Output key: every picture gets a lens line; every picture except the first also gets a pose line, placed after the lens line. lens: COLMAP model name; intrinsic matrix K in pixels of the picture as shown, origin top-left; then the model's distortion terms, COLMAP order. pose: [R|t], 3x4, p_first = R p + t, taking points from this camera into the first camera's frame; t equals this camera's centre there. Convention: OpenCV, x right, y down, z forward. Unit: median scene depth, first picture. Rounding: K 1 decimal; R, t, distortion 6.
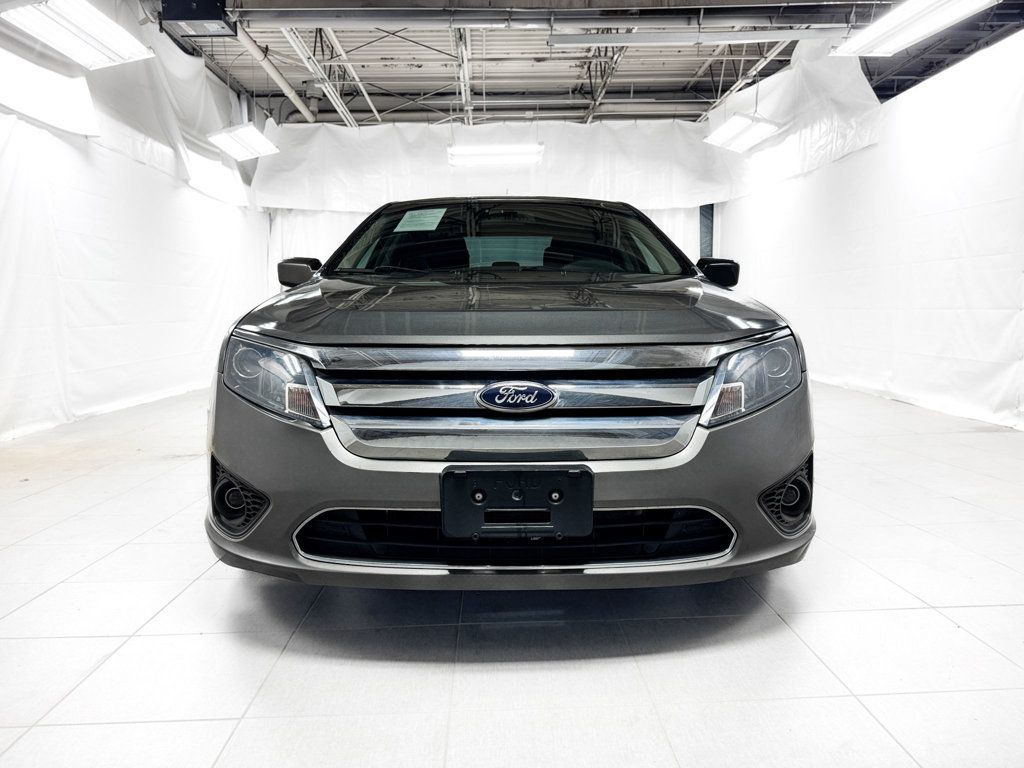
lens RADIAL K [[728.1, 0, 512.0], [0, 728.1, 384.0], [0, 0, 1]] dist [0.036041, -0.045295]
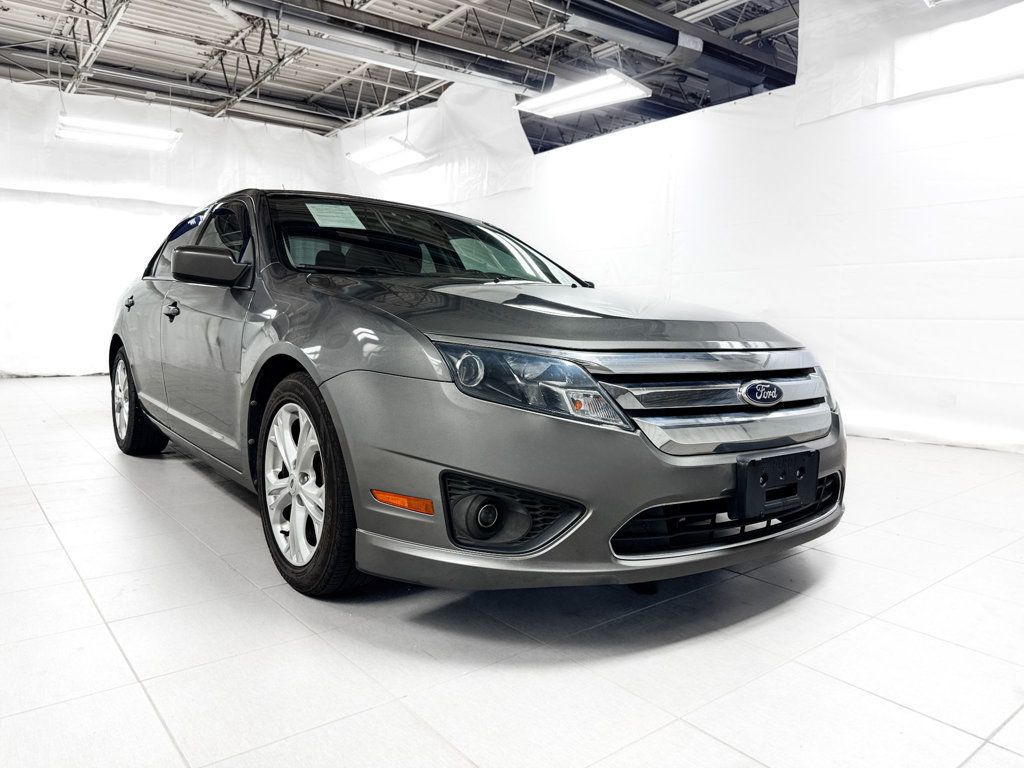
lens RADIAL K [[723.4, 0, 512.0], [0, 723.4, 384.0], [0, 0, 1]] dist [0.003142, -0.022883]
pose [[0.812272, -0.021806, 0.582871, -0.175244], [0.030003, 0.999540, -0.004417, -0.000768], [-0.582506, 0.021076, 0.812553, 0.048793]]
